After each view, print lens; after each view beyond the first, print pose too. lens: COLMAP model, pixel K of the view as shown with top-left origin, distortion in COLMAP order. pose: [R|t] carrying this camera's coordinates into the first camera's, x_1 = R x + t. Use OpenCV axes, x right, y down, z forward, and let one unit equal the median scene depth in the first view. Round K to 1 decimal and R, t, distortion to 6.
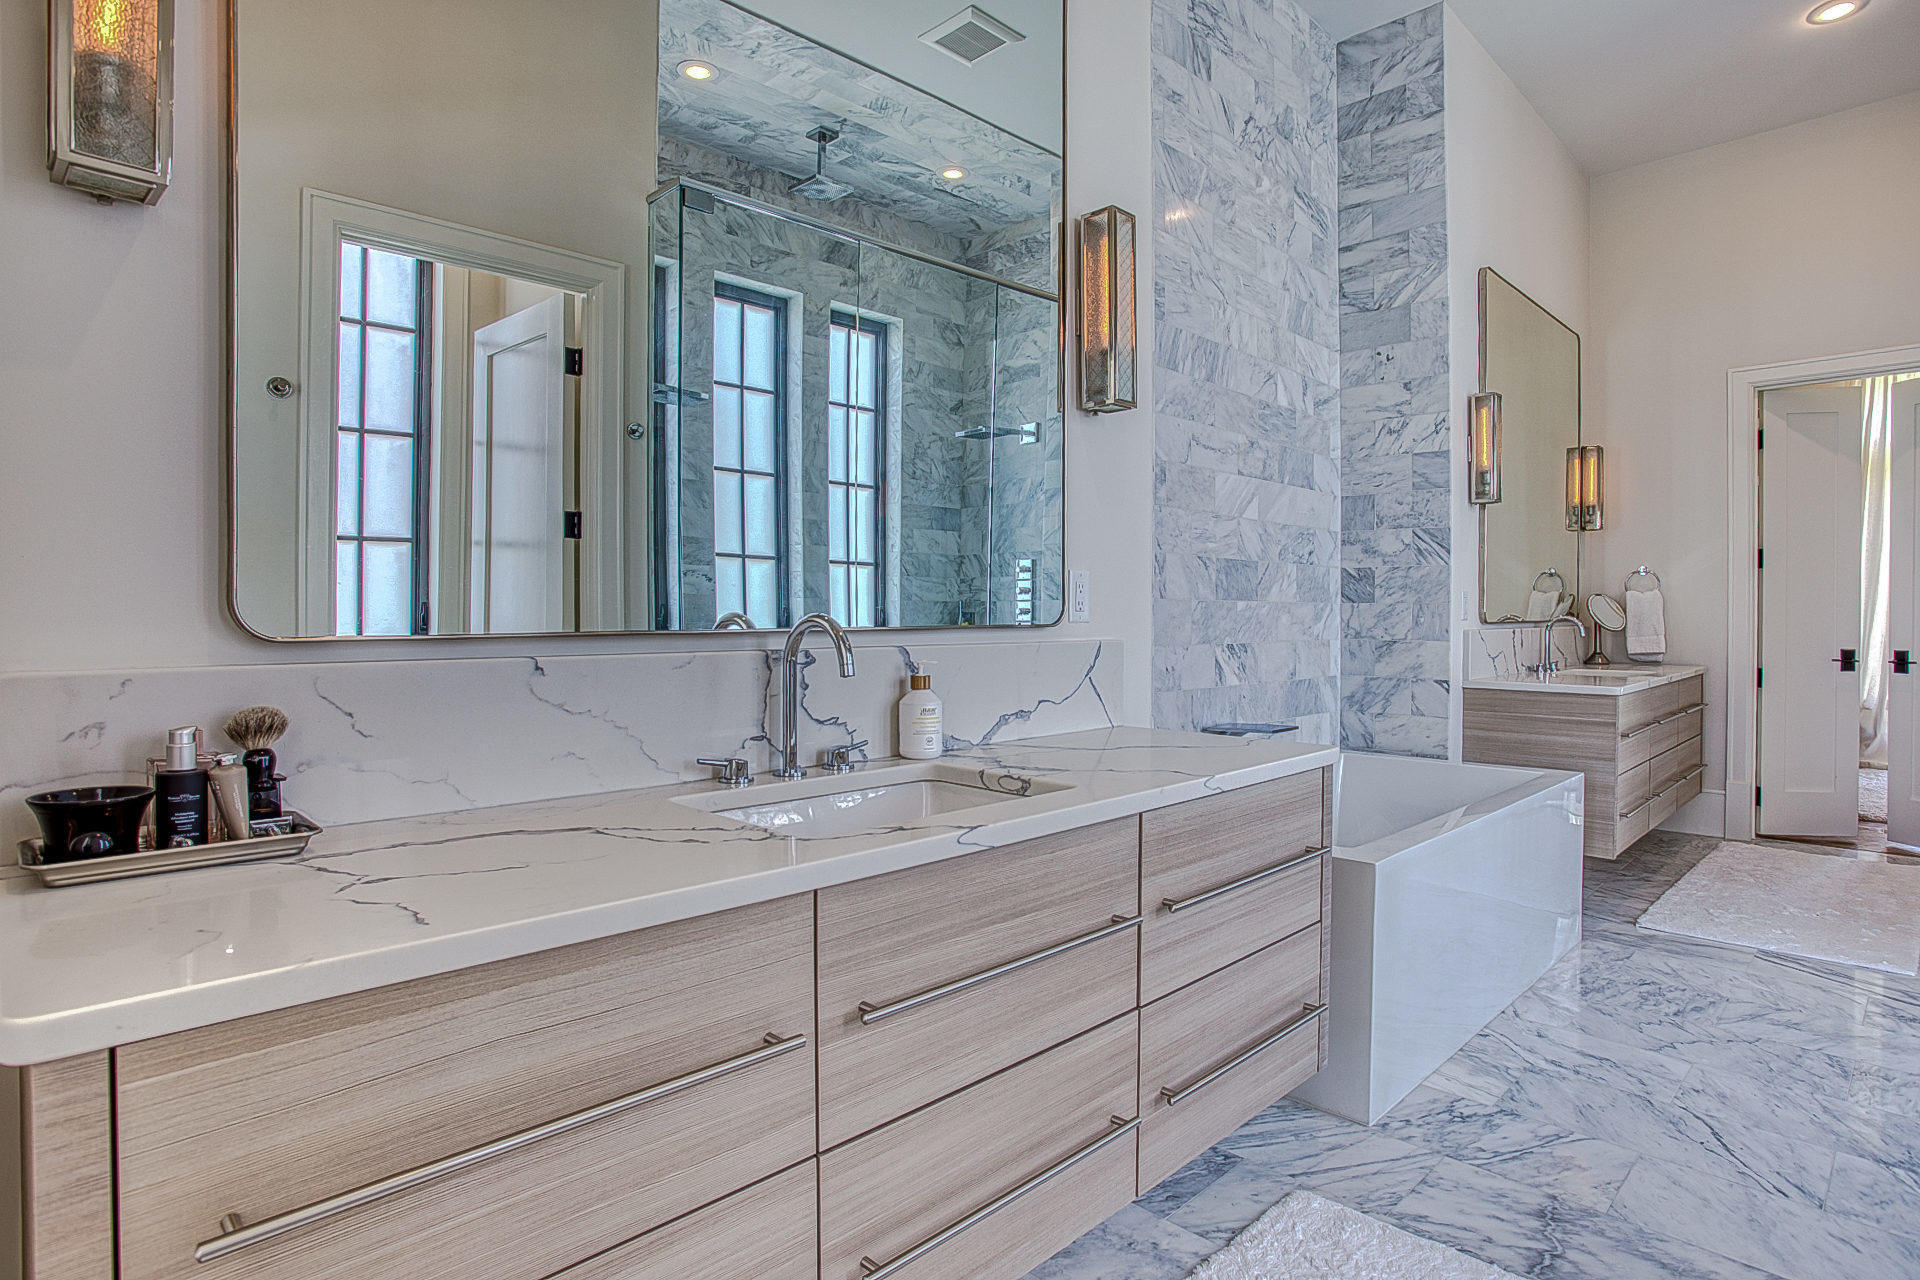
lens RADIAL K [[1026.2, 0, 960.0], [0, 1026.2, 640.0], [0, 0, 1]] dist [-0.076129, 0.048668]
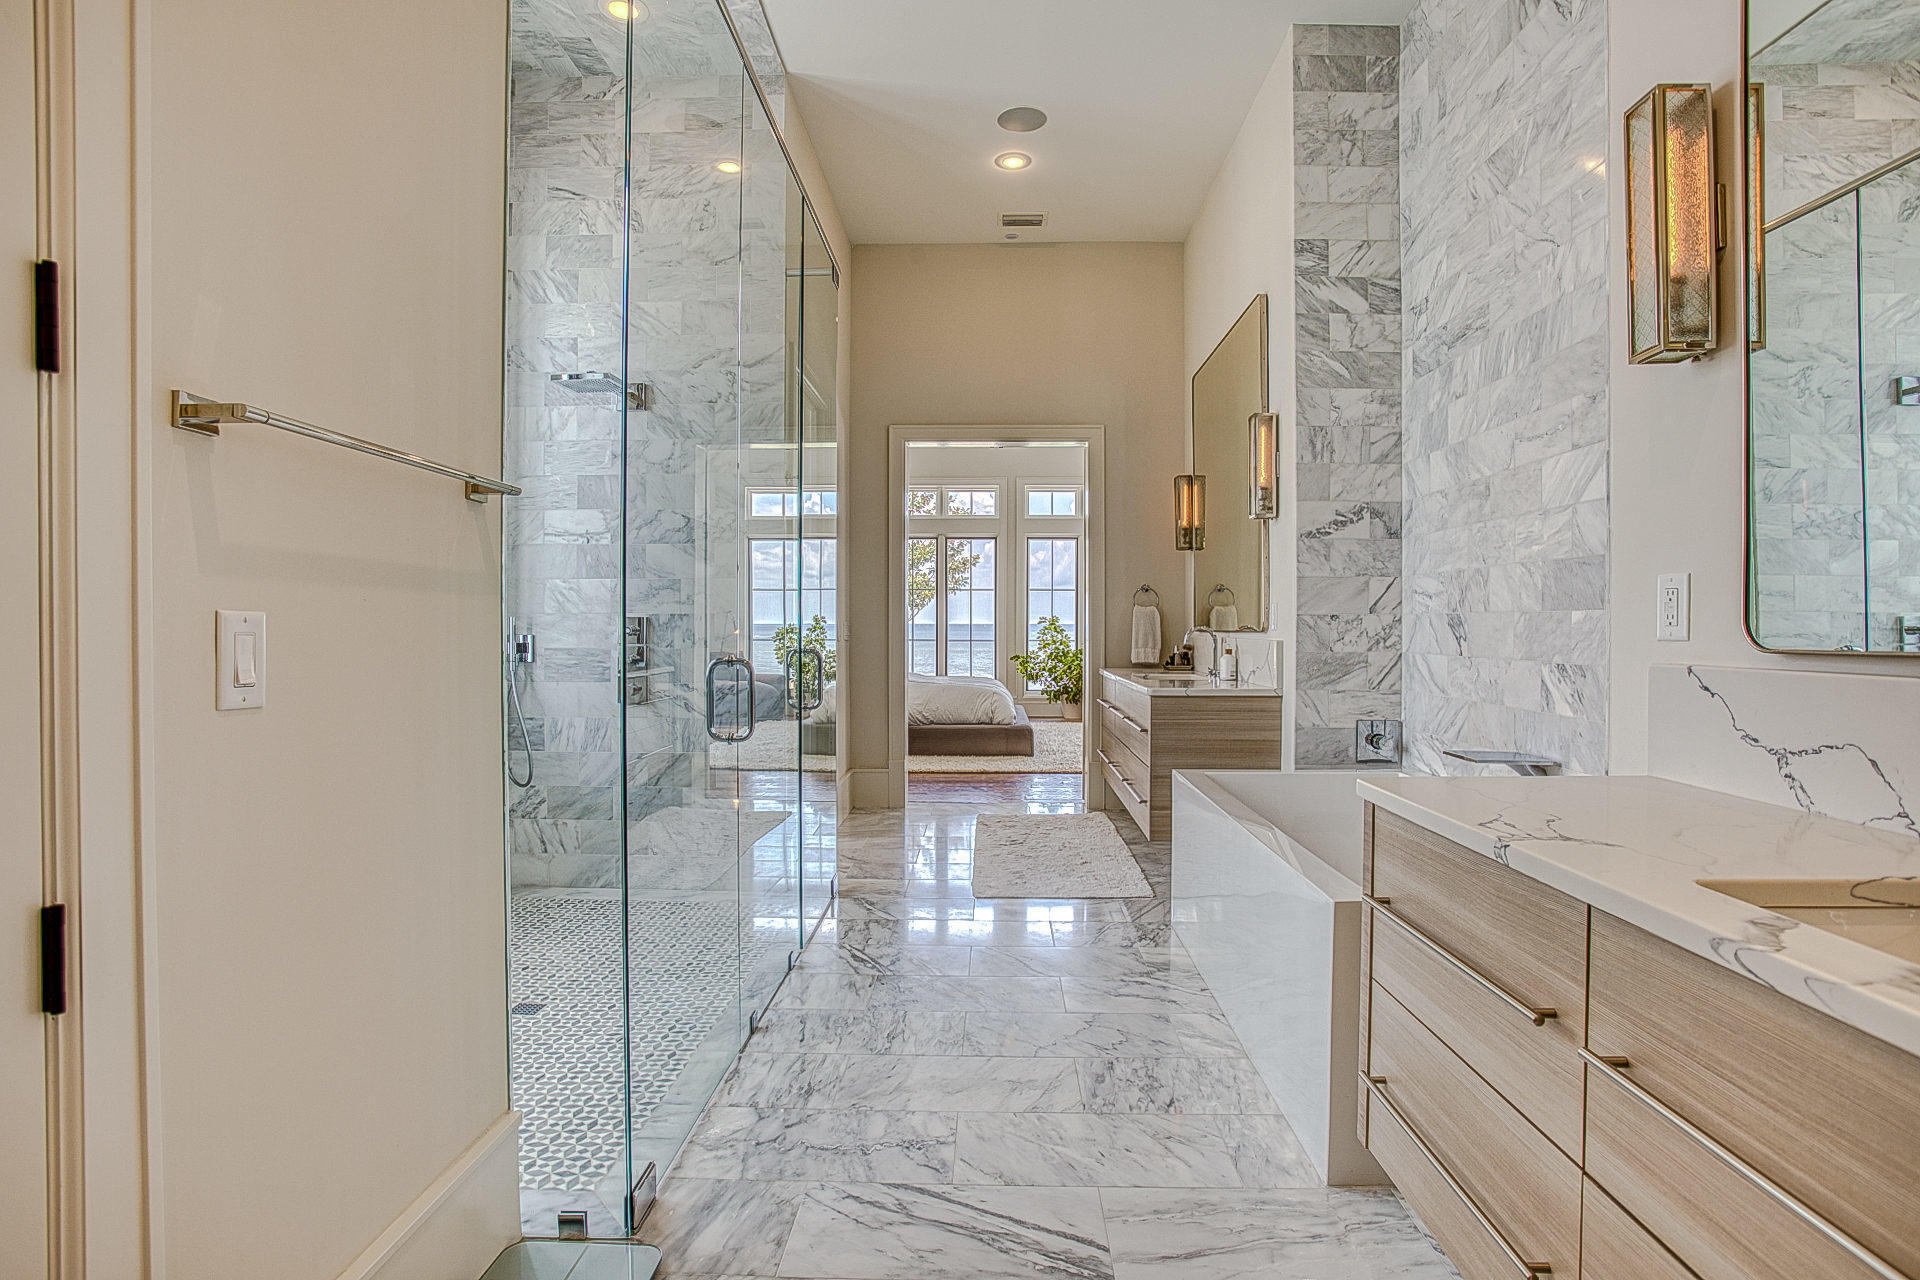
lens RADIAL K [[1026.2, 0, 960.0], [0, 1026.2, 640.0], [0, 0, 1]] dist [-0.076129, 0.048668]
pose [[-0.736024, 0.017097, -0.676739, 1.216801], [-0.006870, 0.999441, 0.032721, -0.039885], [0.676920, 0.028732, -0.735495, 1.328095]]
